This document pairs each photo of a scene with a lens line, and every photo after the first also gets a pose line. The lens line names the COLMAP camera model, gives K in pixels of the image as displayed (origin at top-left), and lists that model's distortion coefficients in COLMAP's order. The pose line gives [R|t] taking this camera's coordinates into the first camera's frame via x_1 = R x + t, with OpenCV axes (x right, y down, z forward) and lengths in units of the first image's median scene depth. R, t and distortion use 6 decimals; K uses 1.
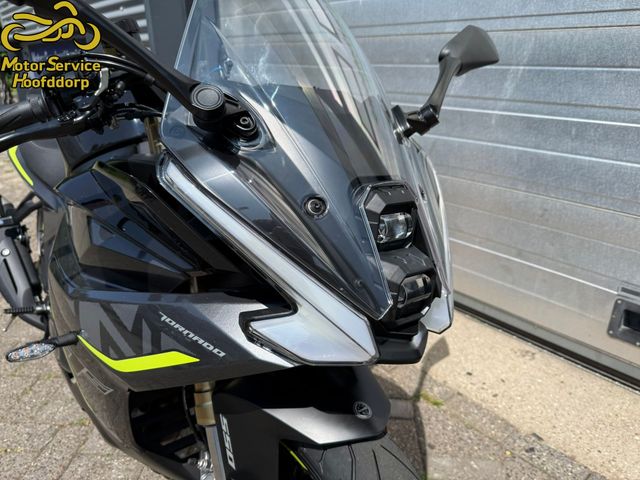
lens RADIAL K [[450.6, 0, 320.0], [0, 450.6, 240.0], [0, 0, 1]] dist [0.034486, -0.059668]
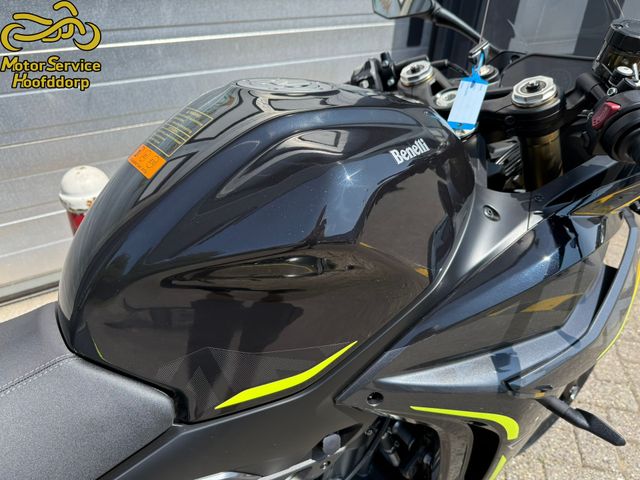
lens RADIAL K [[450.6, 0, 320.0], [0, 450.6, 240.0], [0, 0, 1]] dist [0.034486, -0.059668]
pose [[0.144555, -0.504234, 0.851383, -0.576284], [0.377974, 0.823311, 0.423432, -0.221235], [-0.914461, 0.260591, 0.309601, 0.530285]]
